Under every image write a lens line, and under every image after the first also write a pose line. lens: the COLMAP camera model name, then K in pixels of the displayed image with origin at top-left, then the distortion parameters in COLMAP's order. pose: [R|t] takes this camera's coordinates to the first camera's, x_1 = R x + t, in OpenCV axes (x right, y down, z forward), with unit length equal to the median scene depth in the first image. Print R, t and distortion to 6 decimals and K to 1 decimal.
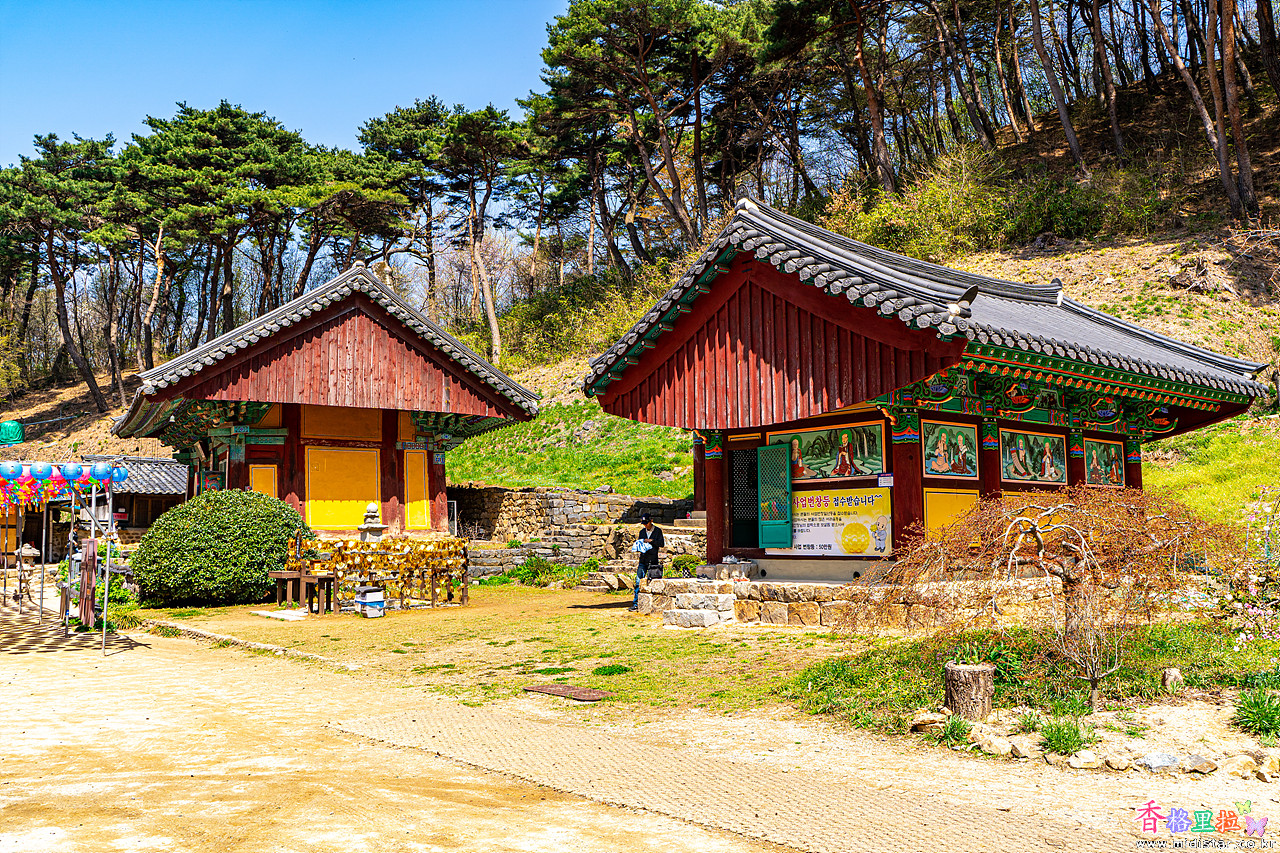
lens RADIAL K [[1095.5, 0, 640.0], [0, 1095.5, 426.5], [0, 0, 1]] dist [-0.005082, -0.001426]
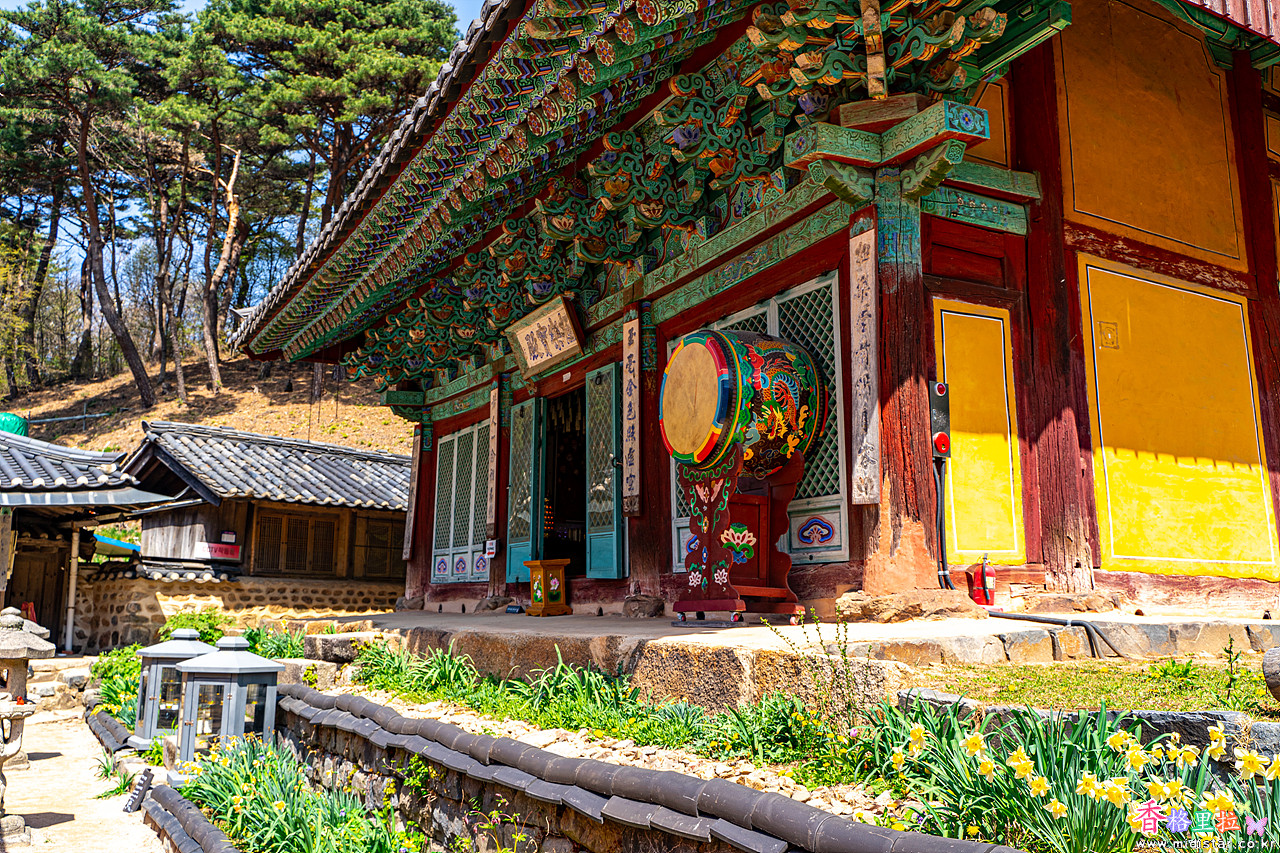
lens RADIAL K [[1095.5, 0, 640.0], [0, 1095.5, 426.5], [0, 0, 1]] dist [-0.005082, -0.001426]
pose [[0.999864, 0.015566, -0.005482, -0.400657], [-0.015899, 0.997617, -0.067139, 0.077508], [0.004423, 0.067217, 0.997729, 0.722307]]
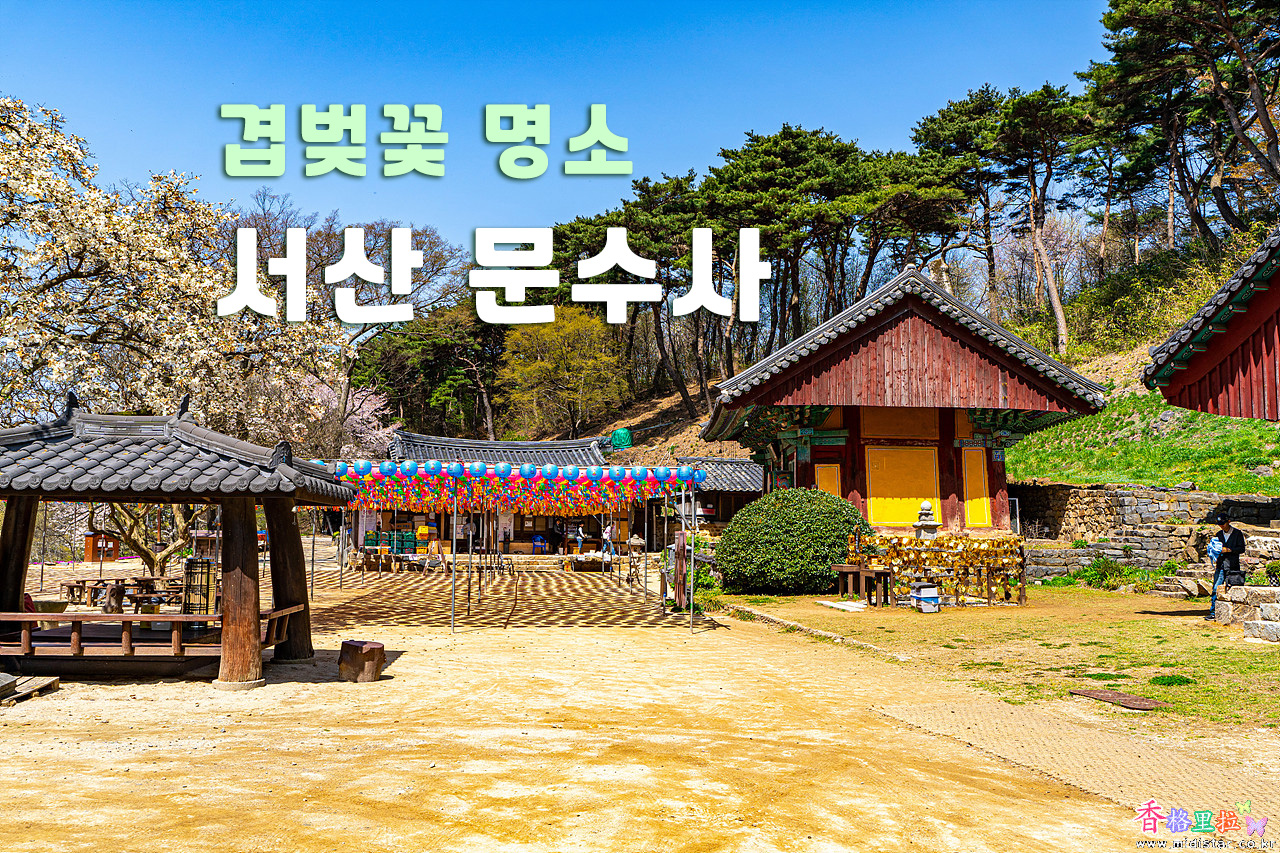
lens RADIAL K [[1095.5, 0, 640.0], [0, 1095.5, 426.5], [0, 0, 1]] dist [-0.005082, -0.001426]
pose [[0.873018, -0.029826, -0.486775, 0.015753], [0.031556, 0.999491, -0.004647, -0.002442], [0.486666, -0.011304, 0.873515, -0.016968]]
